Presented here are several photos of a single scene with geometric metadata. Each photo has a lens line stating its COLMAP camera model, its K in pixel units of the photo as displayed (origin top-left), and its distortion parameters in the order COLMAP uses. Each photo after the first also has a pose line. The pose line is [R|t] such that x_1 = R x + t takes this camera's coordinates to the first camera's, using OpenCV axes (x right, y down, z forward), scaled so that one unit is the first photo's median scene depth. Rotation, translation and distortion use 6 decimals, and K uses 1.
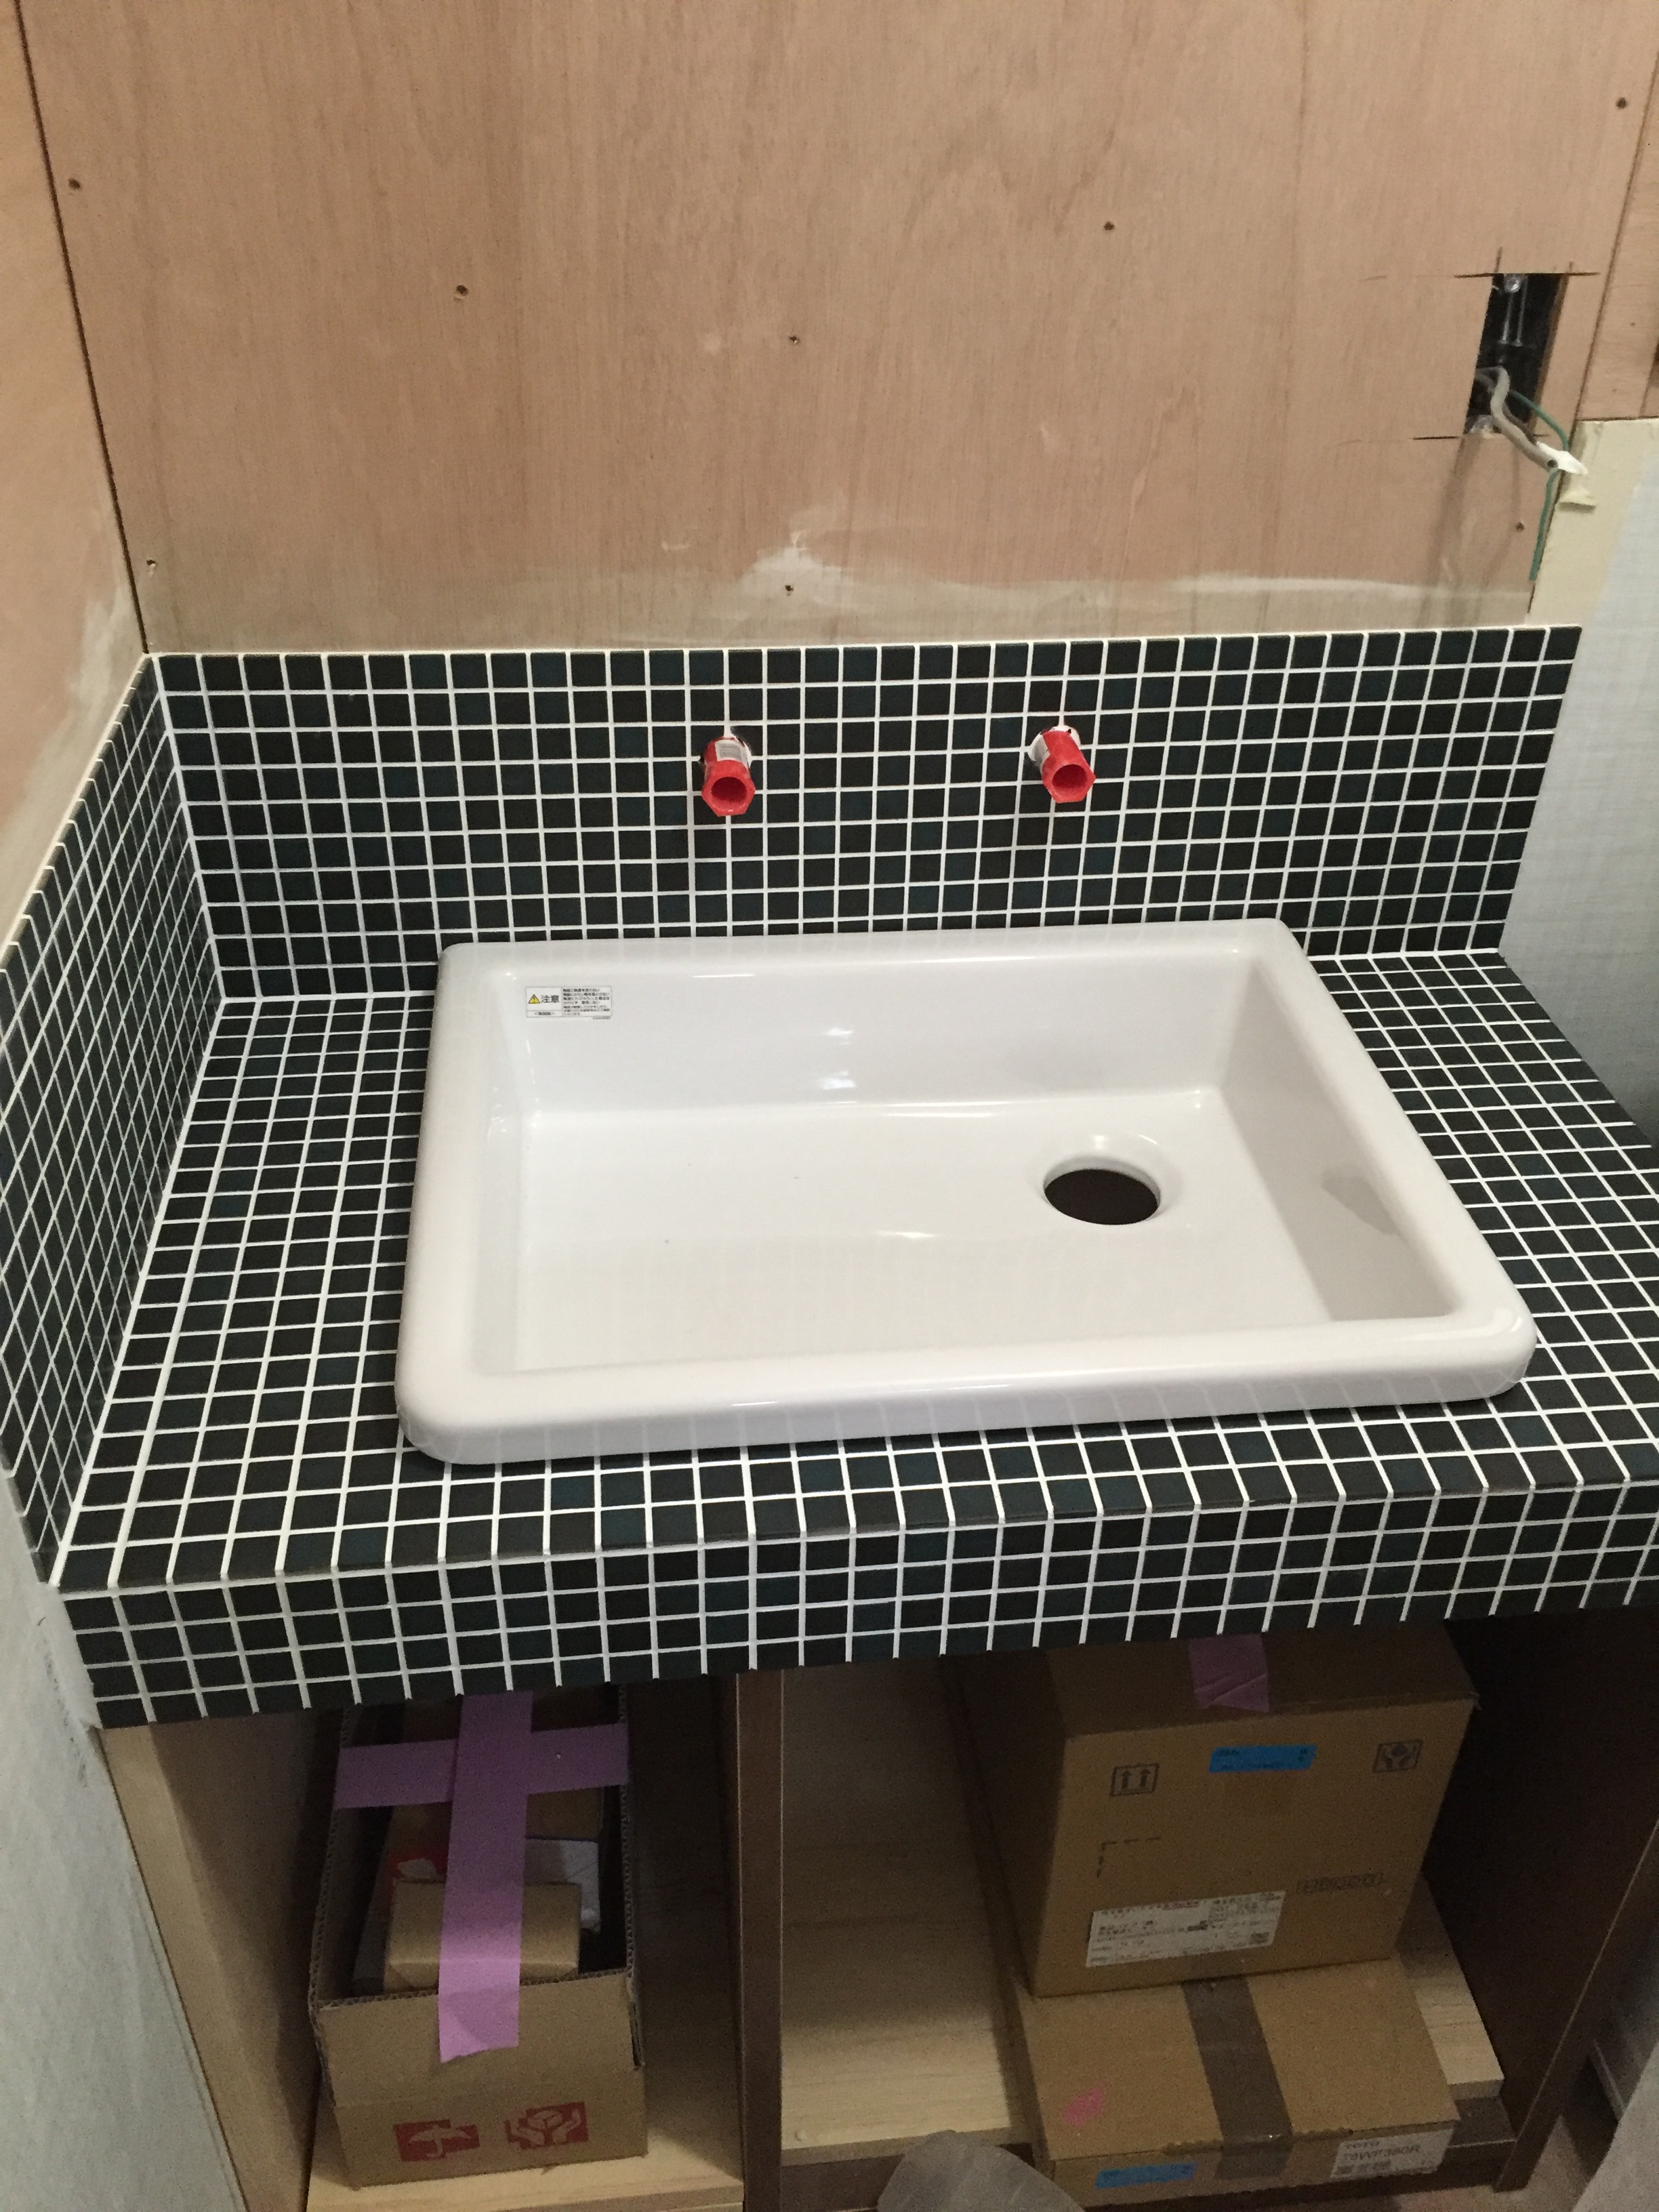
lens RADIAL K [[1901.7, 0, 836.9], [0, 1901.7, 1111.1], [0, 0, 1]] dist [0.085798, -0.097016]
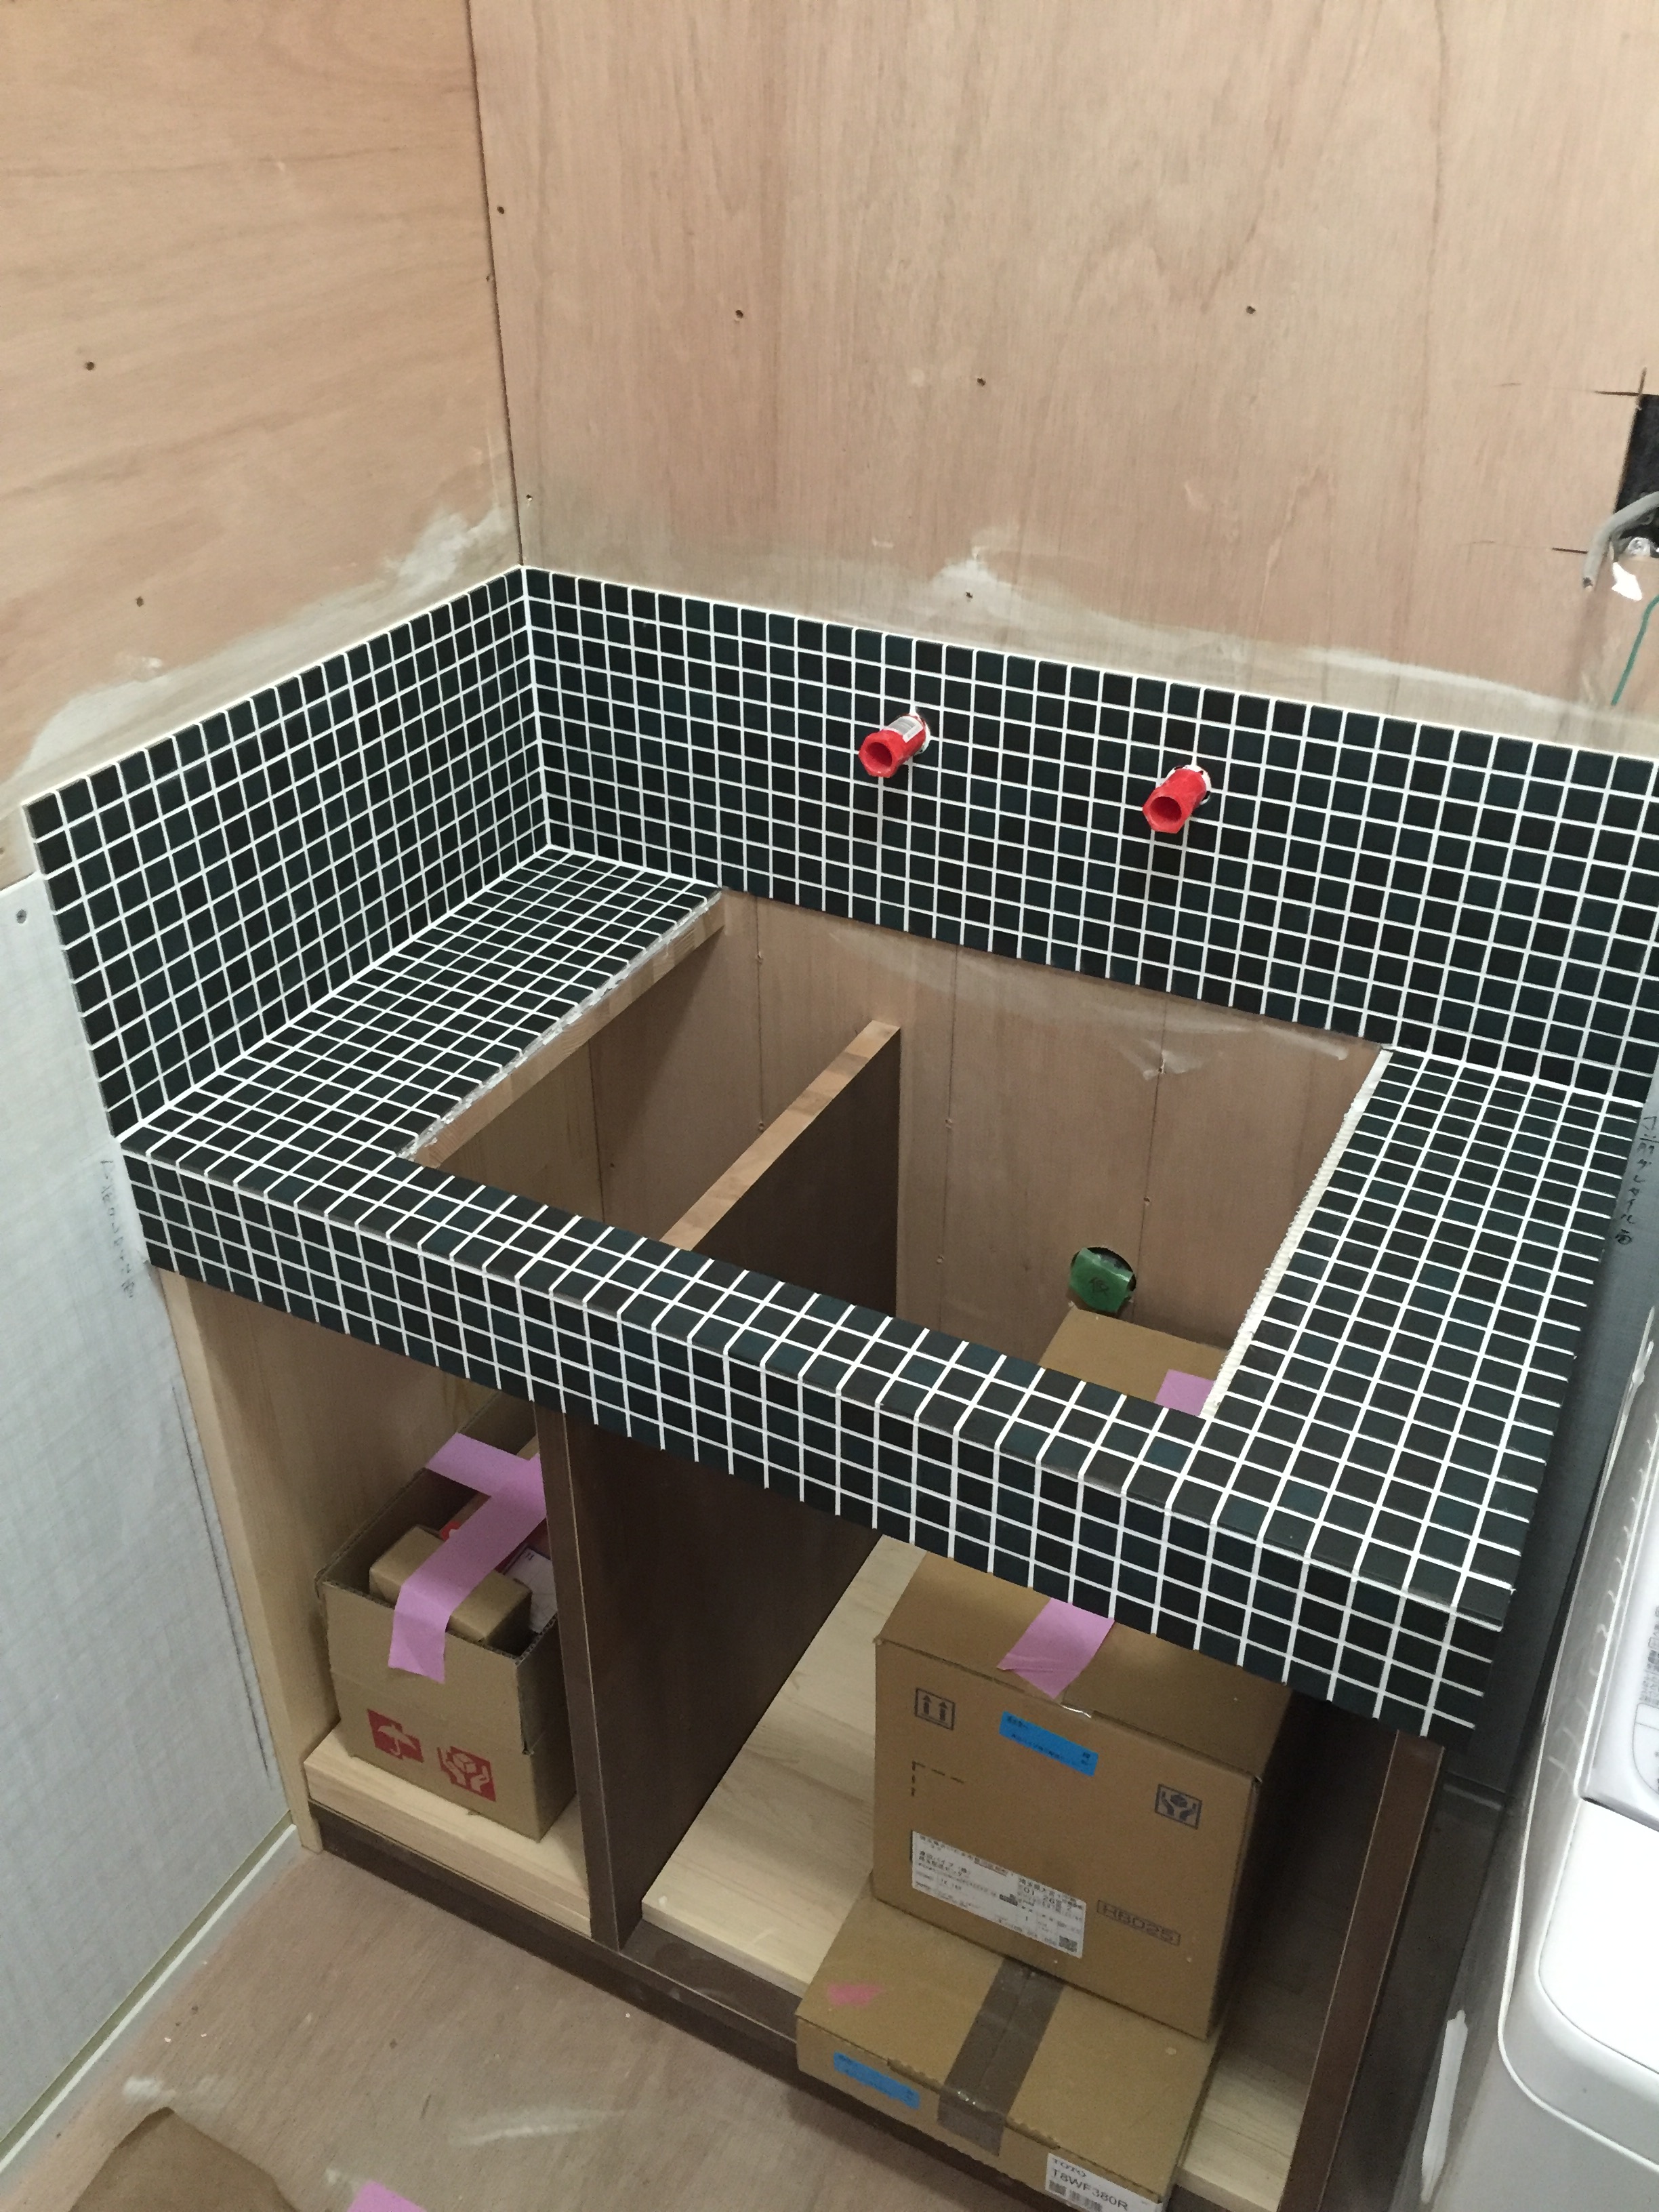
lens RADIAL K [[1901.7, 0, 836.0], [0, 1901.7, 1113.7], [0, 0, 1]] dist [0.085798, -0.097016]
pose [[0.831642, 0.286648, -0.475610, 0.528336], [-0.303936, 0.951759, 0.042165, 0.000608], [0.464753, 0.109489, 0.878645, -0.018510]]
